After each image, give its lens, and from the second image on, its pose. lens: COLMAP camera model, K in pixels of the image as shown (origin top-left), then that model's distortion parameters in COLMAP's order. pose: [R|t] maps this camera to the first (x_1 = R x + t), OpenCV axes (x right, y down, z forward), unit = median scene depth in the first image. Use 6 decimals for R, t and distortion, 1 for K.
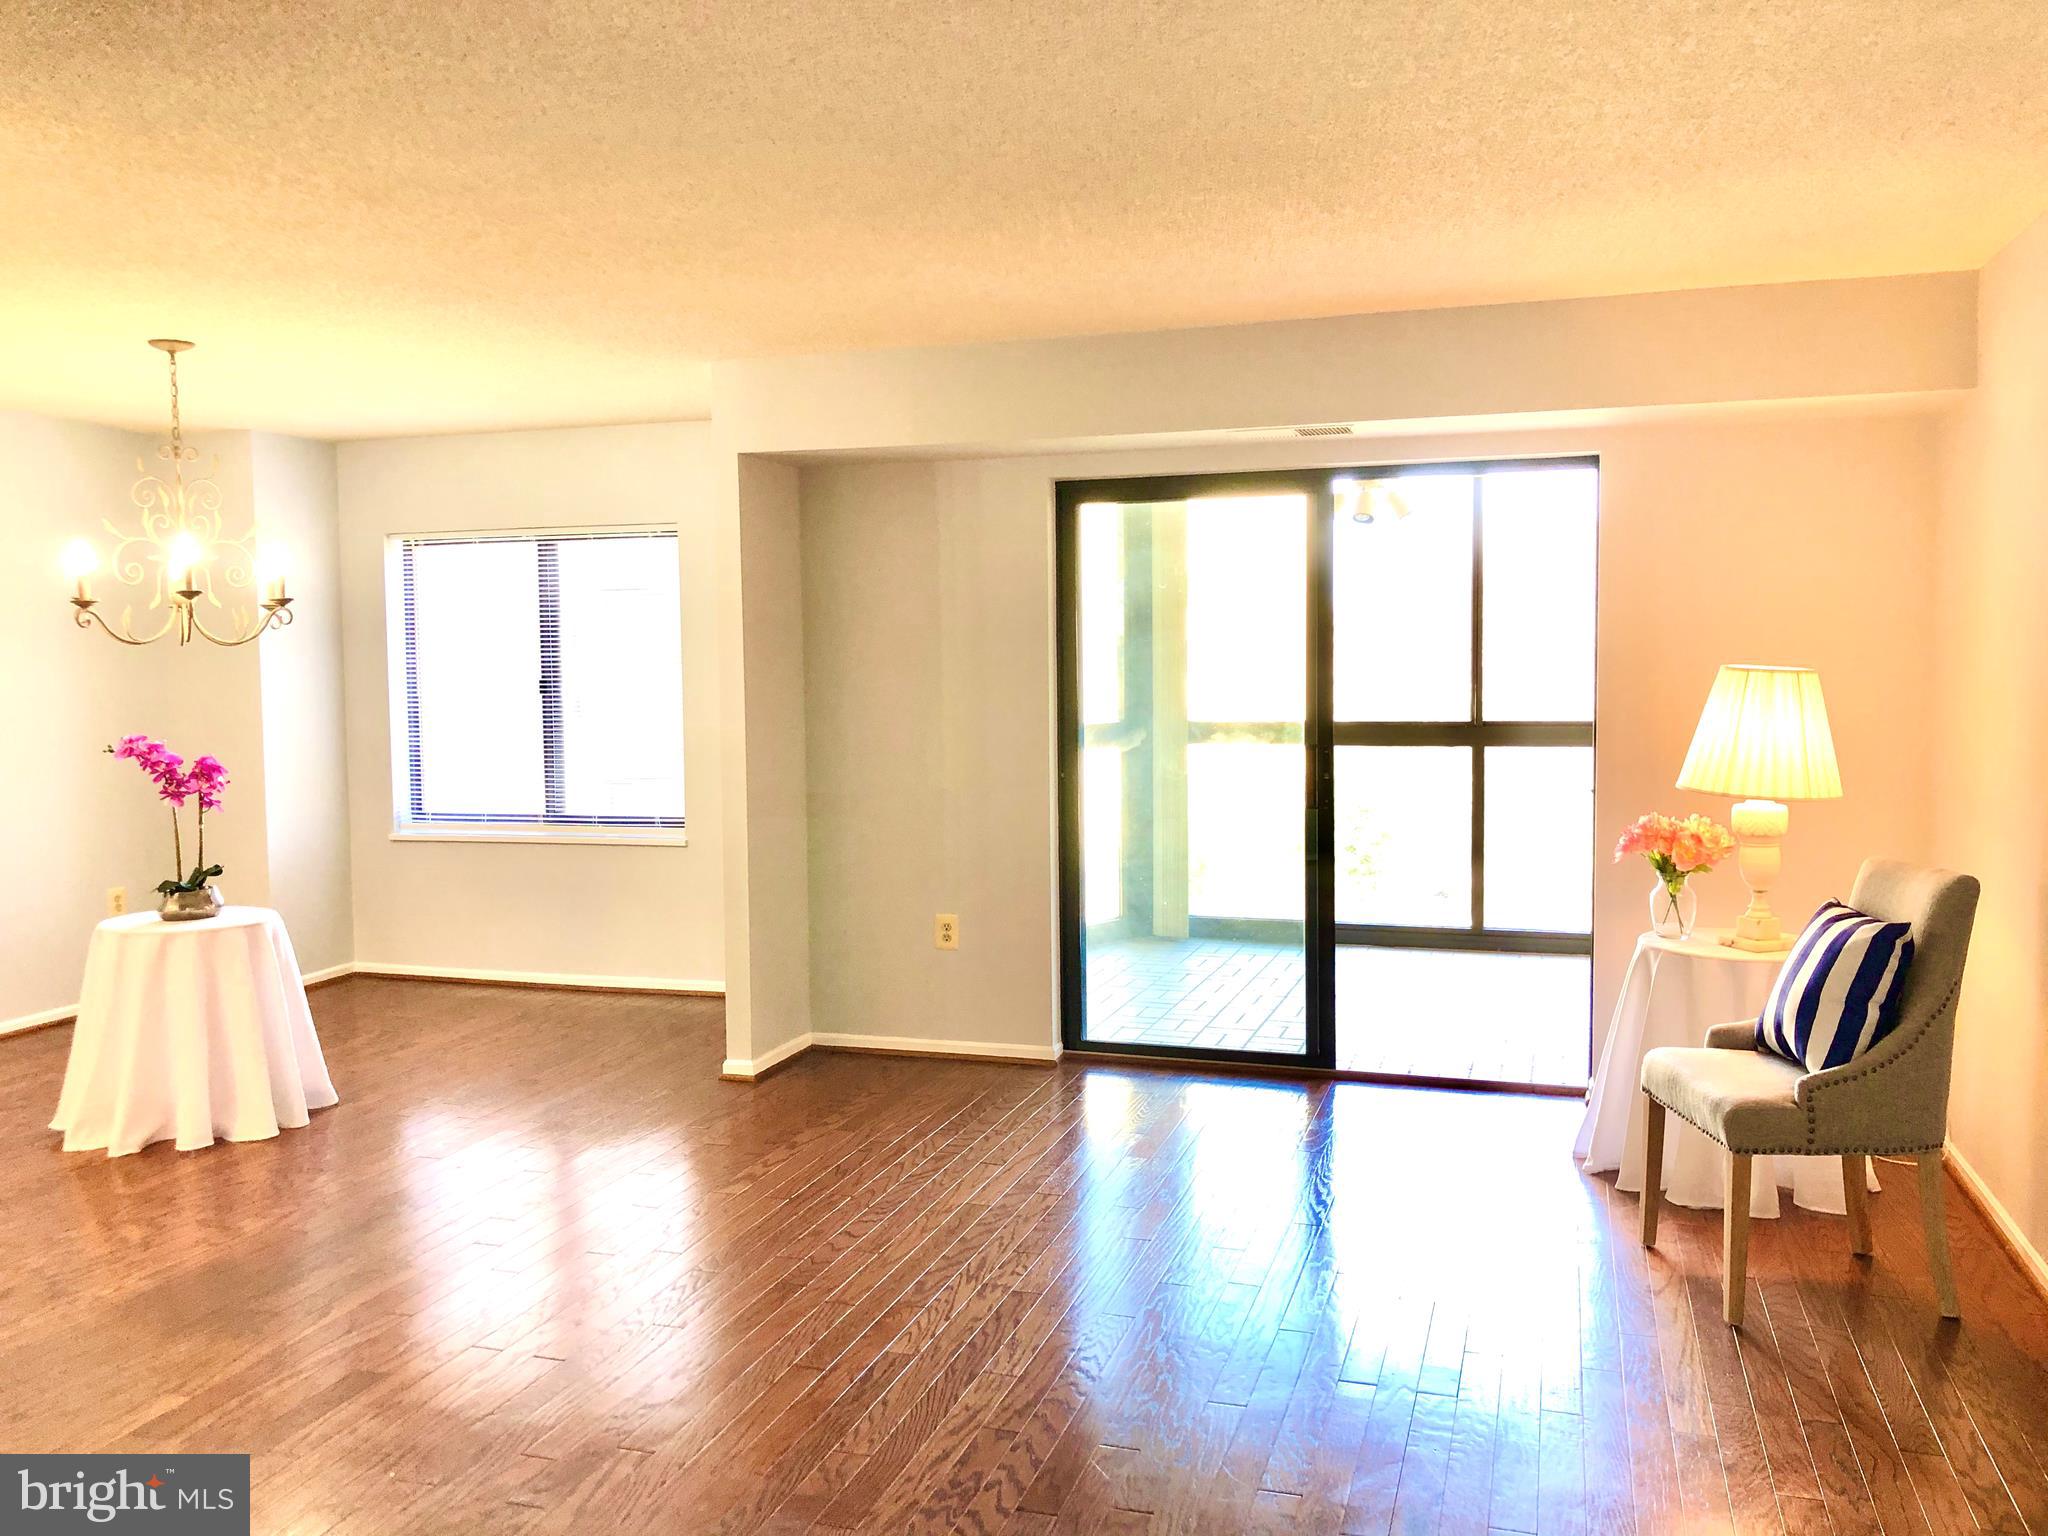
lens RADIAL K [[1711.3, 0, 1024.0], [0, 1711.3, 768.0], [0, 0, 1]] dist [0.027826, -0.010739]
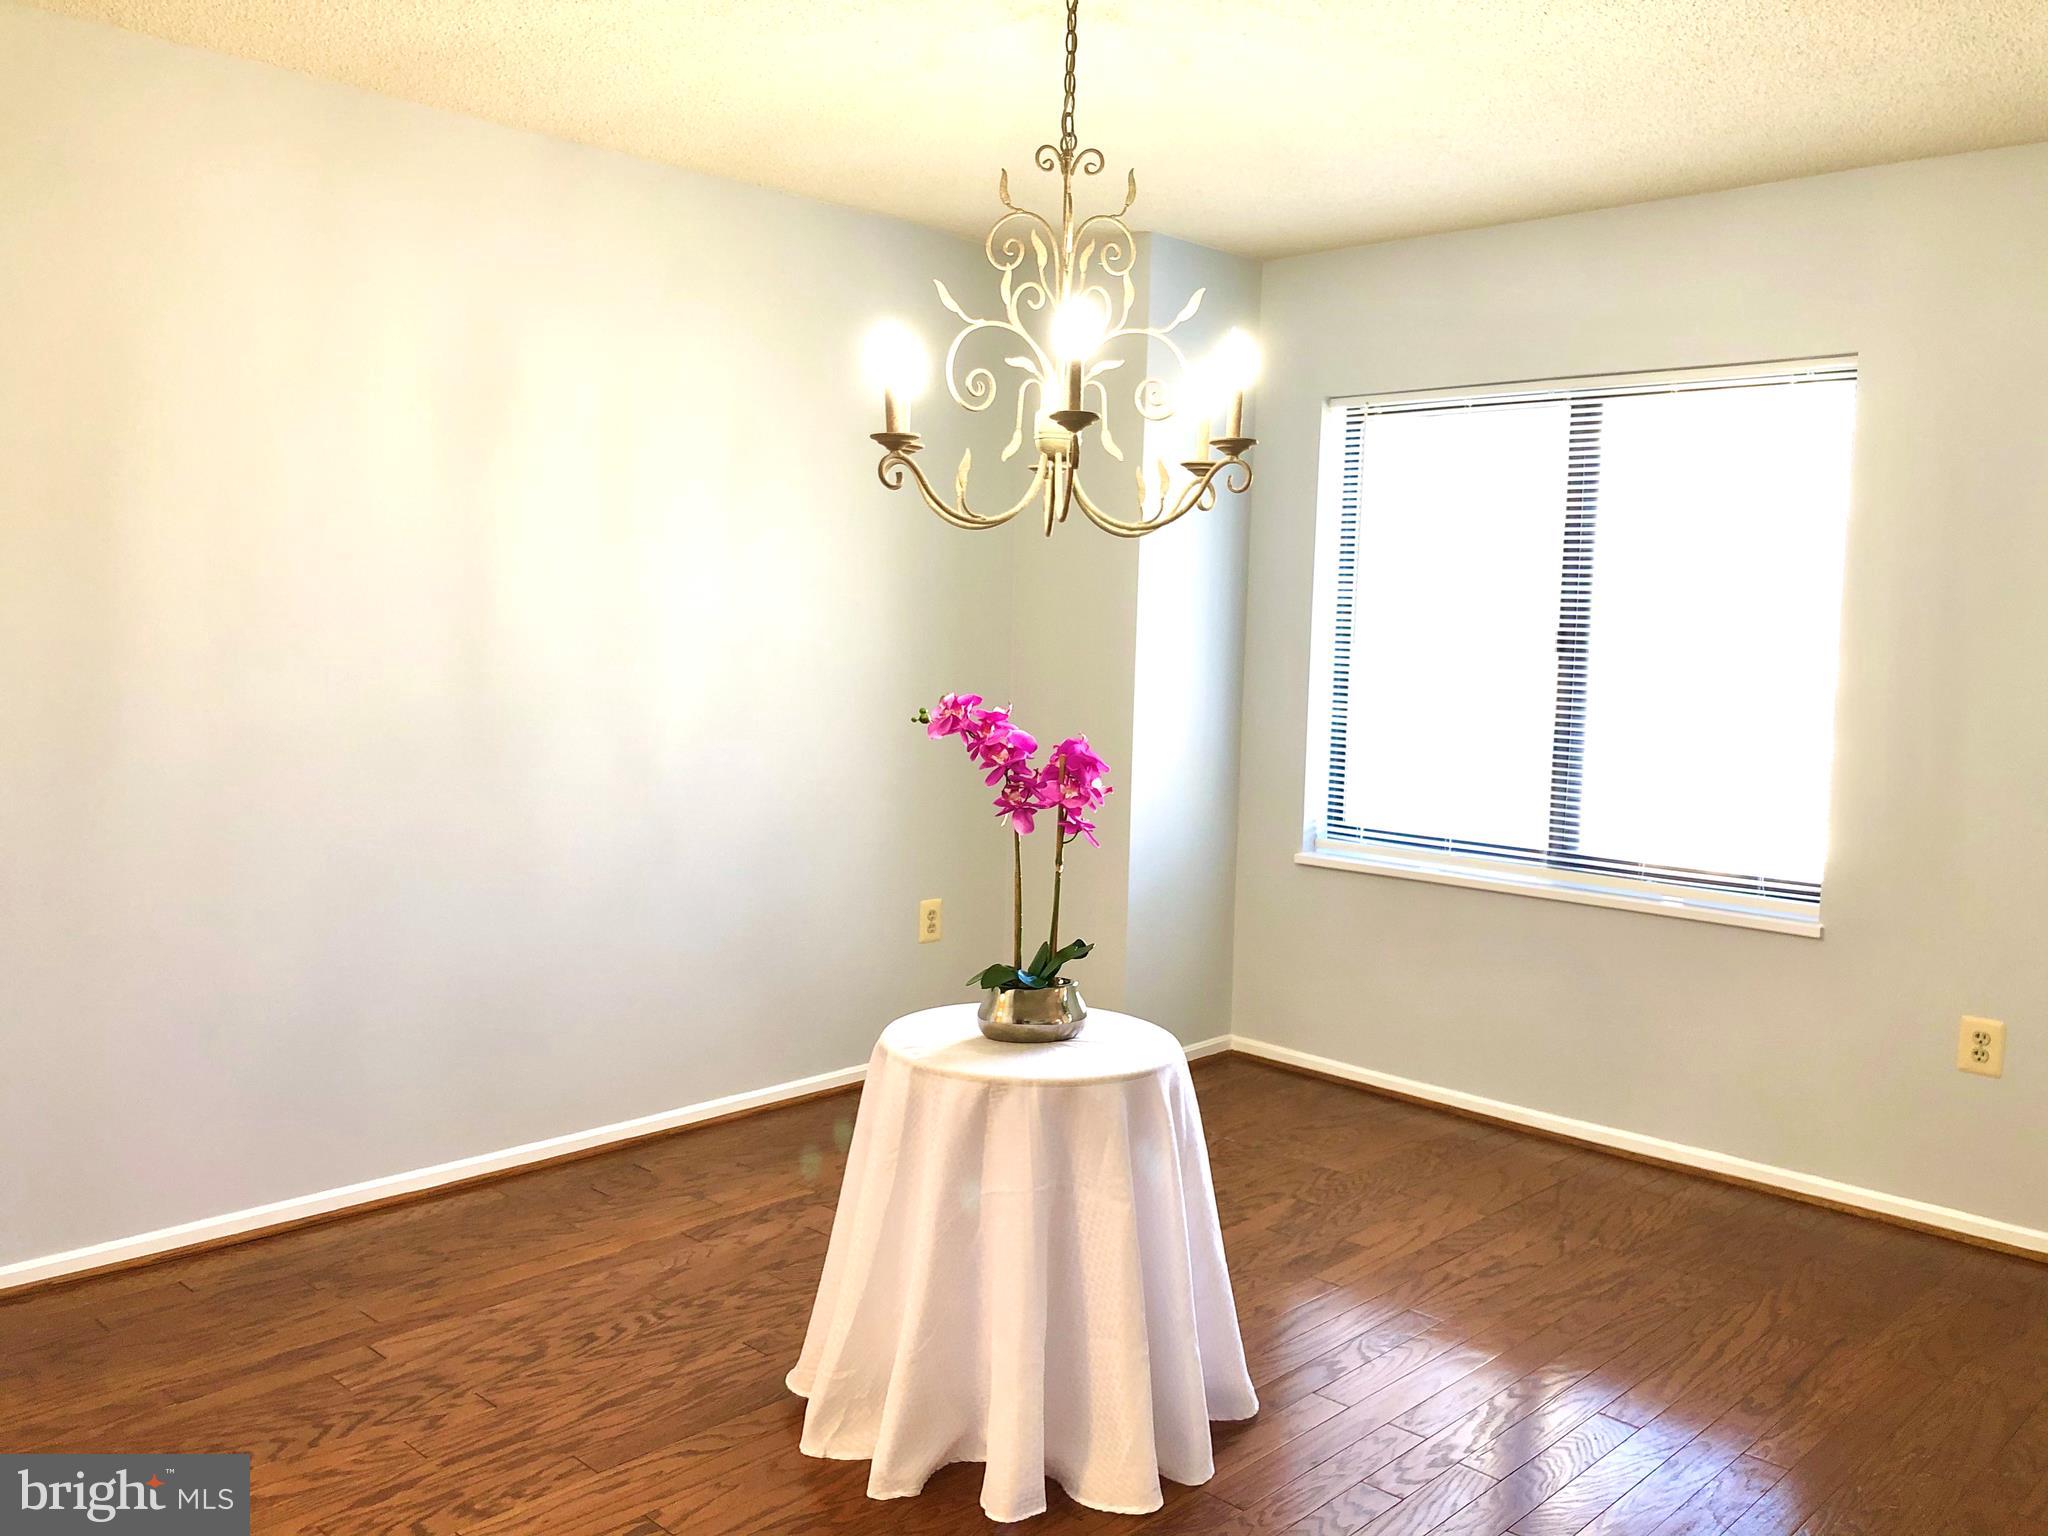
lens RADIAL K [[1711.3, 0, 1024.0], [0, 1711.3, 768.0], [0, 0, 1]] dist [0.027826, -0.010739]
pose [[0.899977, 0.073755, -0.429654, -0.261181], [-0.064880, 0.997269, 0.035293, -0.016202], [0.431083, -0.003887, 0.902304, 0.513799]]
